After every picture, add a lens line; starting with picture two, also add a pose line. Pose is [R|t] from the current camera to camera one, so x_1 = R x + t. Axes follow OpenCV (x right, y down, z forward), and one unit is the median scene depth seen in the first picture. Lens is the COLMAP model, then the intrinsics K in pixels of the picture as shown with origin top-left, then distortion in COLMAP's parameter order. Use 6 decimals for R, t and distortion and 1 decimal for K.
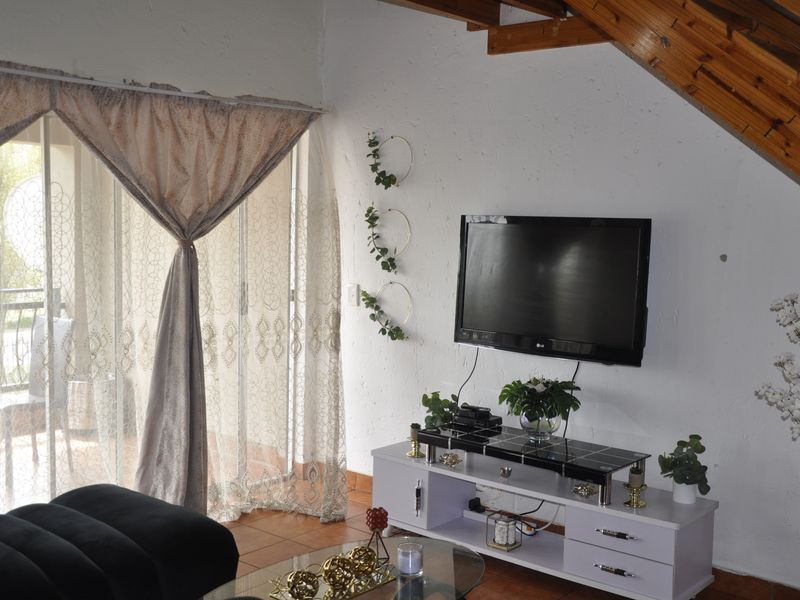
lens RADIAL K [[878.5, 0, 400.0], [0, 878.5, 300.0], [0, 0, 1]] dist [-0.073858, 0.220467]
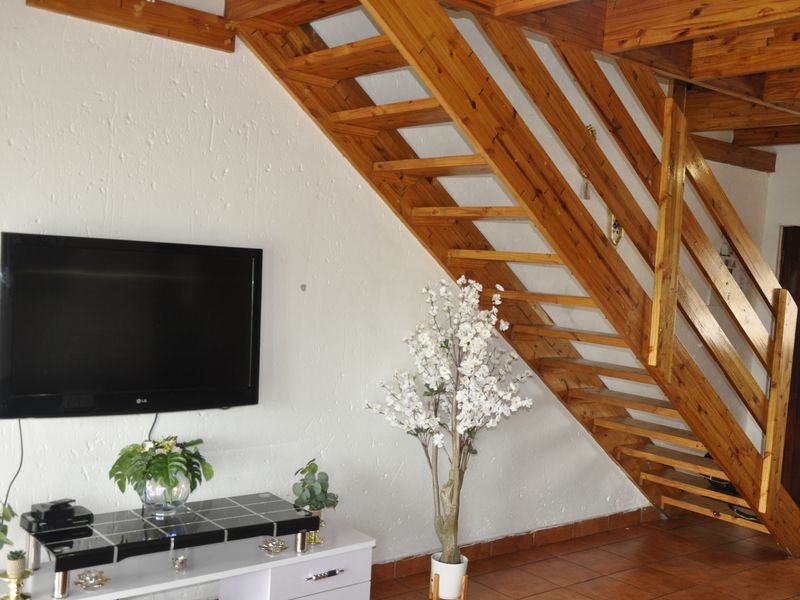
lens RADIAL K [[878.5, 0, 400.0], [0, 878.5, 300.0], [0, 0, 1]] dist [-0.073858, 0.220467]
pose [[0.158908, -0.051808, 0.985933, -0.657743], [0.036784, 0.998240, 0.046526, -0.078184], [-0.986608, 0.028873, 0.160534, 0.715825]]
